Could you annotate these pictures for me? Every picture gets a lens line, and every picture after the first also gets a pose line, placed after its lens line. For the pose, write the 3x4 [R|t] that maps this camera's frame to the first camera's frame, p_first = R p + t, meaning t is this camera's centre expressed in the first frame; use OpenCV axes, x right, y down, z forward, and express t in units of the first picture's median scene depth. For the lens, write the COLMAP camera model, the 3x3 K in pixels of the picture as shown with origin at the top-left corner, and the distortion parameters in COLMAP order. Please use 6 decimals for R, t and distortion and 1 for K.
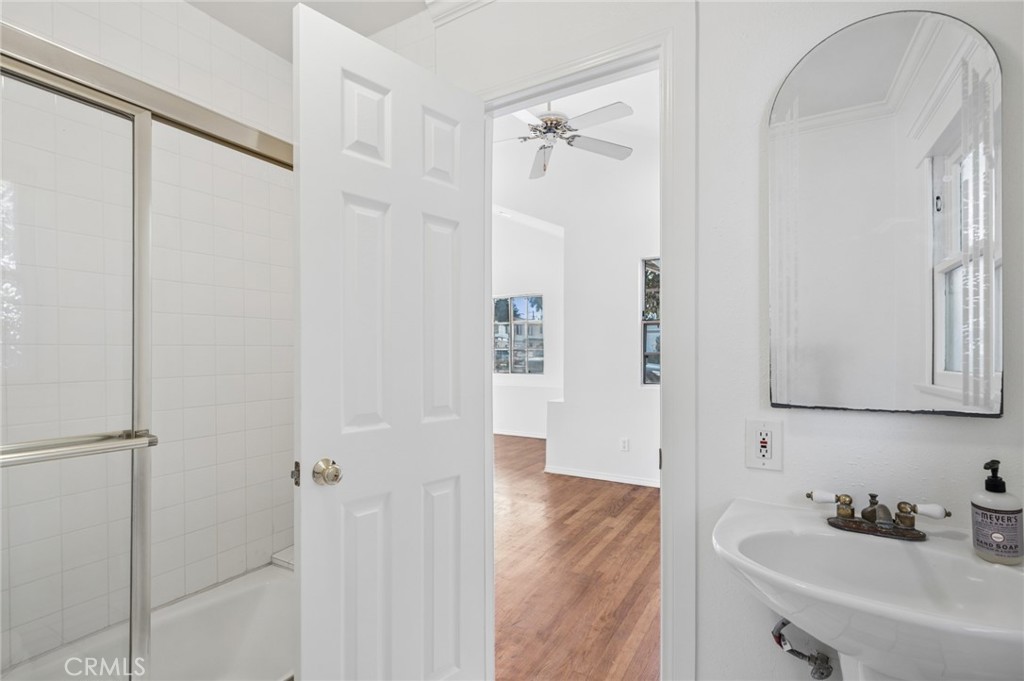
lens RADIAL K [[475.8, 0, 511.9], [0, 475.8, 341.3], [0, 0, 1]] dist [0.000130, 0.000775]
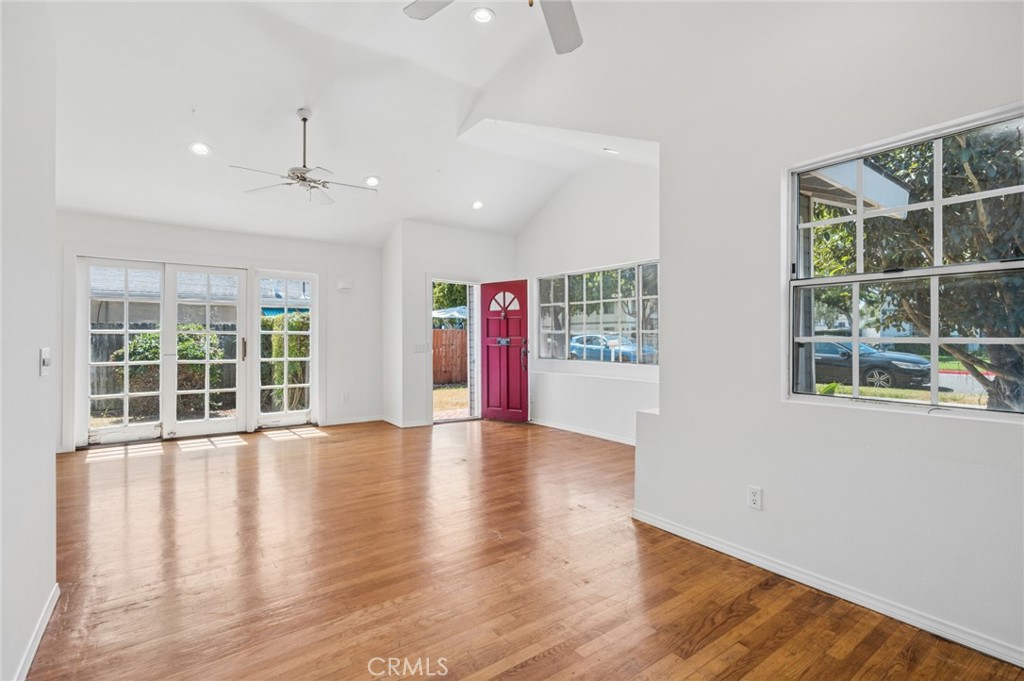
lens RADIAL K [[475.8, 0, 509.3], [0, 475.8, 336.8], [0, 0, 1]] dist [0.000130, 0.000775]
pose [[0.920574, -0.000248, -0.390569, 0.201189], [0.003825, 0.999958, 0.008380, 0.018966], [0.390551, -0.009208, 0.920535, 0.384134]]
